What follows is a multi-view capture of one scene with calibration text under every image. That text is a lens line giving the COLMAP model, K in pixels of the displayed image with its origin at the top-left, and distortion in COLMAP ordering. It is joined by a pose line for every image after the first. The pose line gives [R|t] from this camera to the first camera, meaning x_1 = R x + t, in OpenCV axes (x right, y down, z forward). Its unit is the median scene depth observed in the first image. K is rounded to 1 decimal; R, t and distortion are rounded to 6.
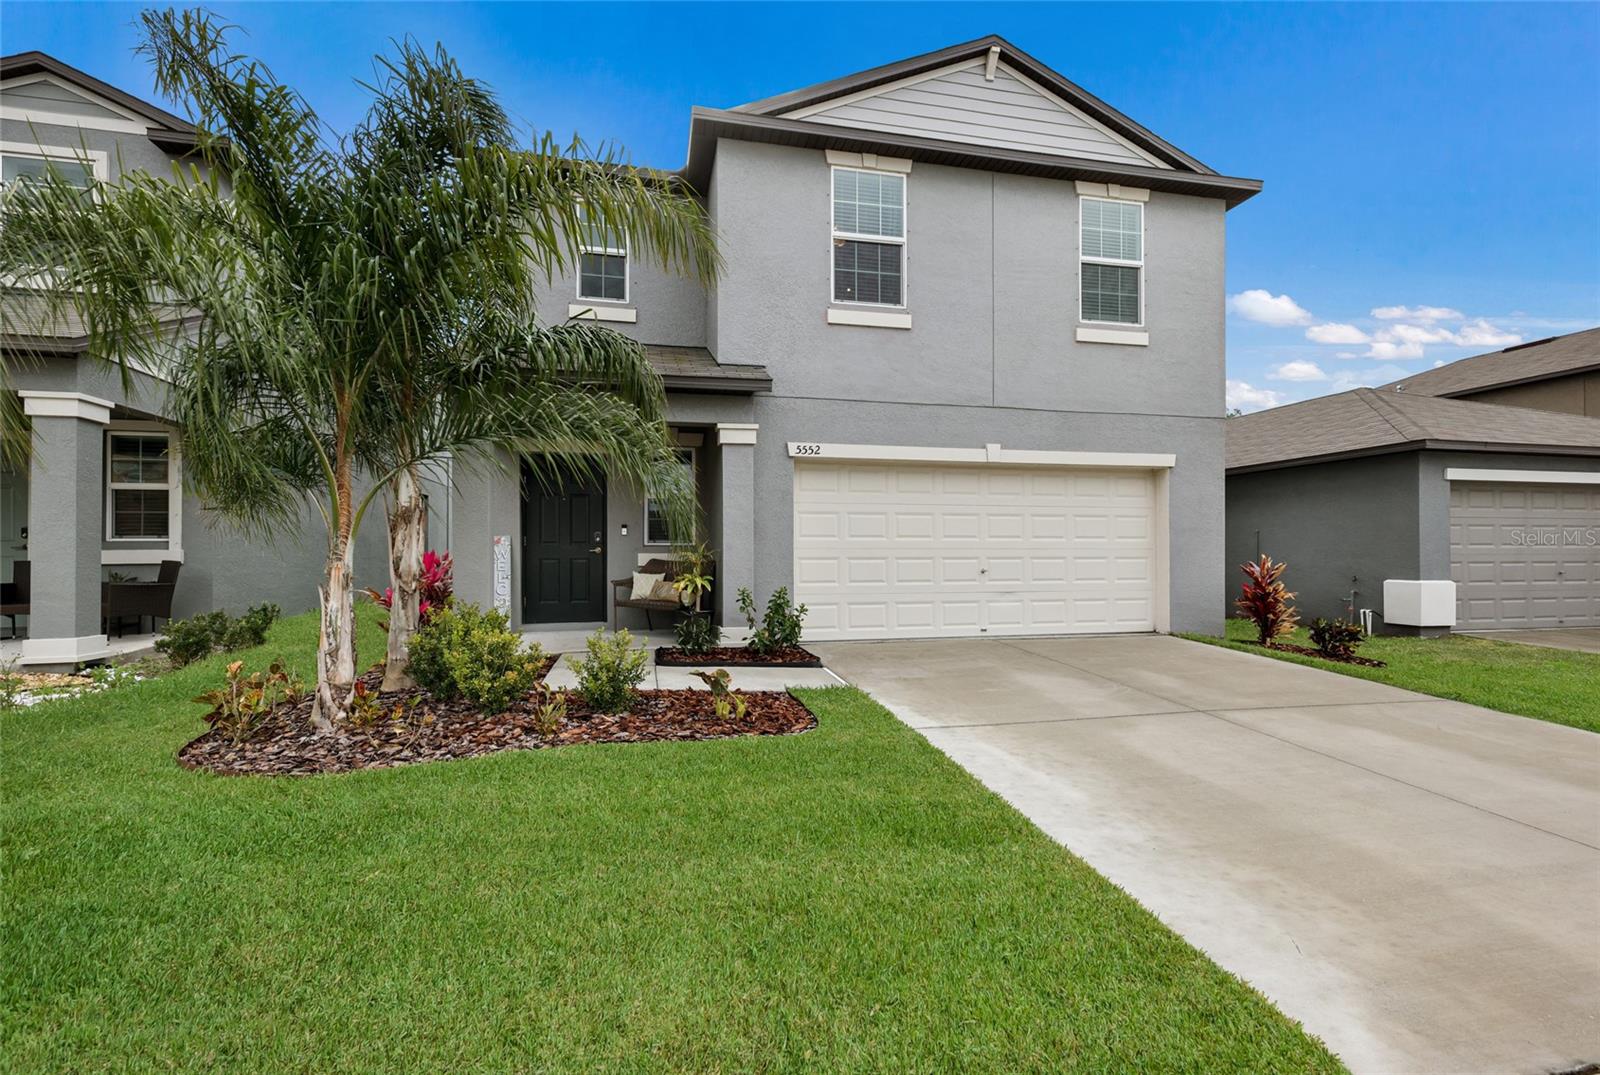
lens RADIAL K [[733.7, 0, 794.6], [0, 733.7, 544.7], [0, 0, 1]] dist [0.009166, 0.001710]
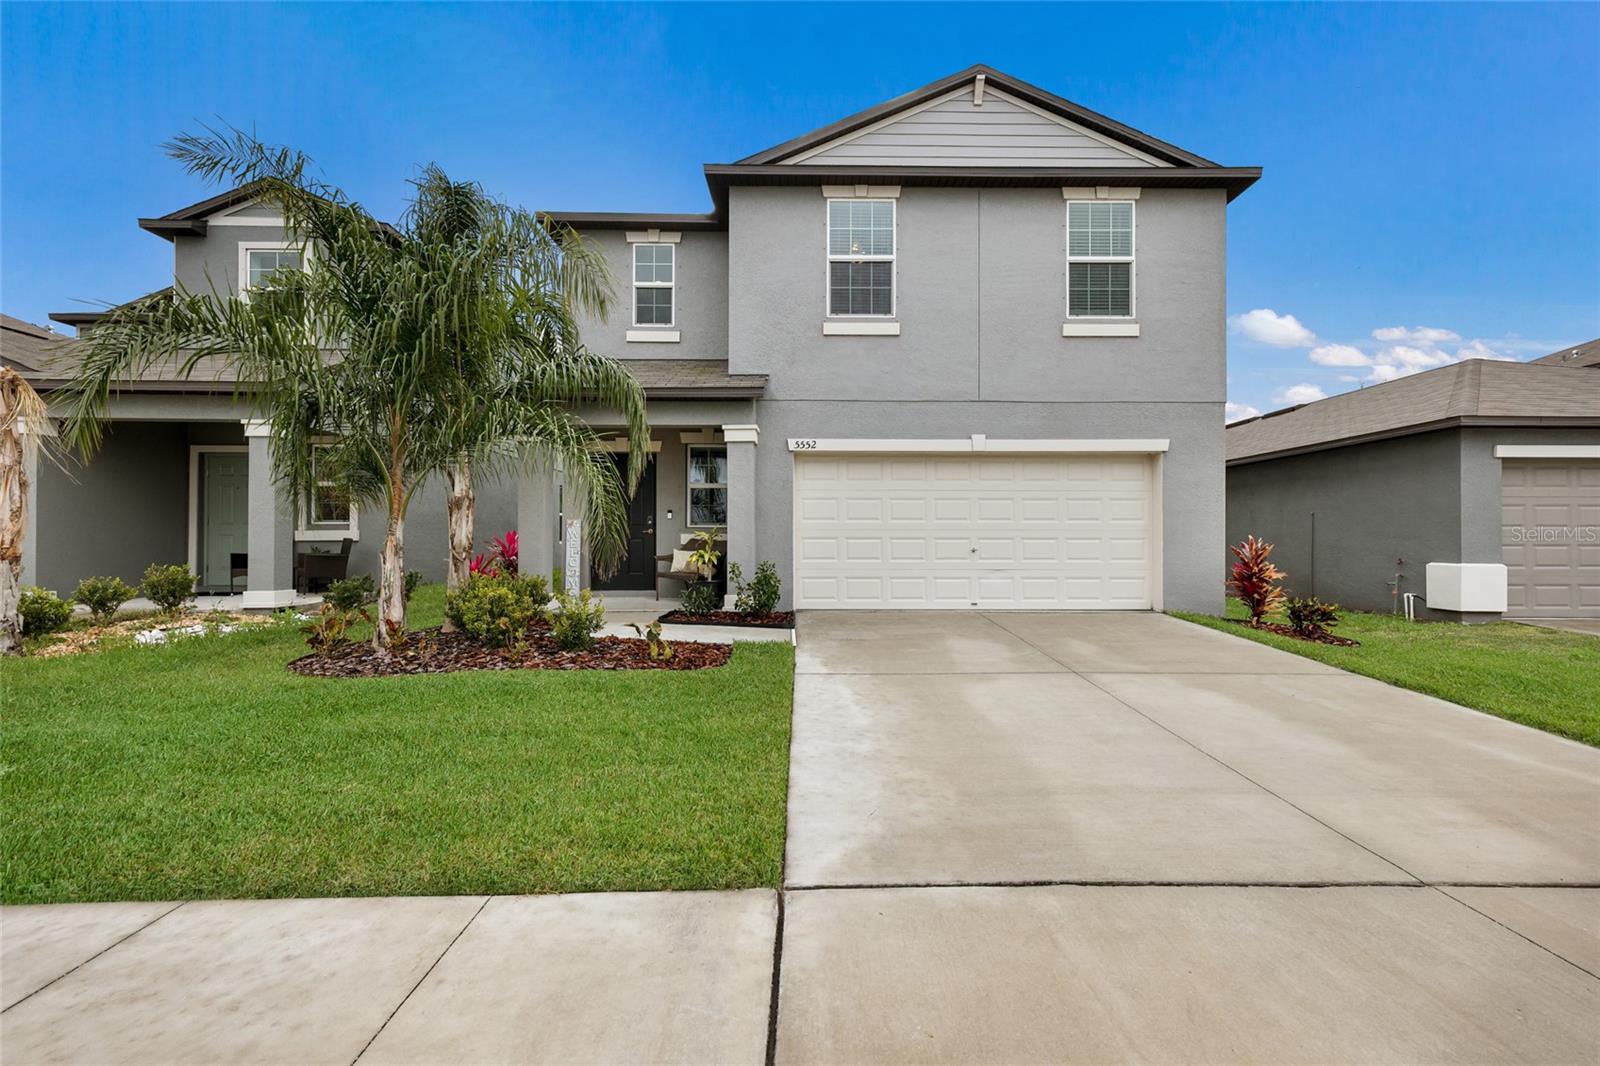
lens RADIAL K [[702.9, 0, 809.1], [0, 702.9, 529.4], [0, 0, 1]] dist [0.006883, -0.000165]
pose [[0.977359, -0.000426, -0.211588, 0.250656], [-0.000014, 0.999998, -0.002078, 0.007308], [0.211588, 0.002034, 0.977357, -0.086126]]
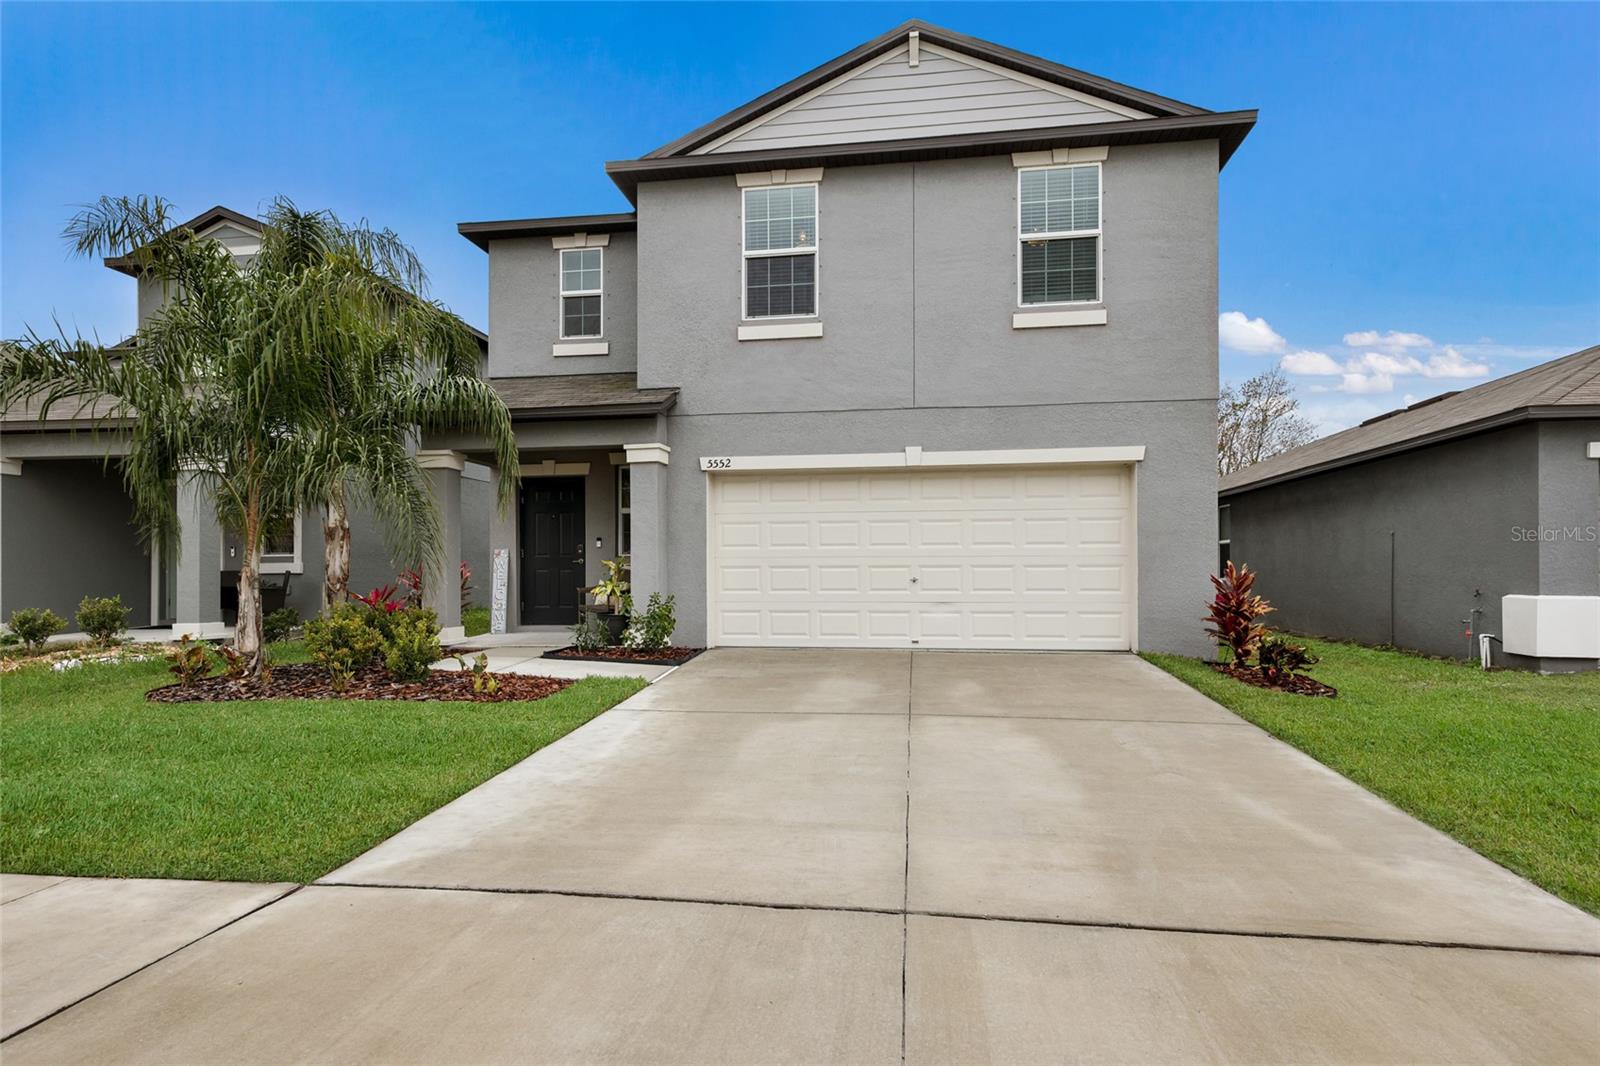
lens RADIAL K [[841.6, 0, 801.4], [0, 841.6, 560.9], [0, 0, 1]] dist [0.008320, 0.000093]
pose [[0.931847, -0.007522, -0.362773, 0.542594], [0.006814, 0.999972, -0.003233, 0.013847], [0.362787, 0.000541, 0.931872, -0.074905]]
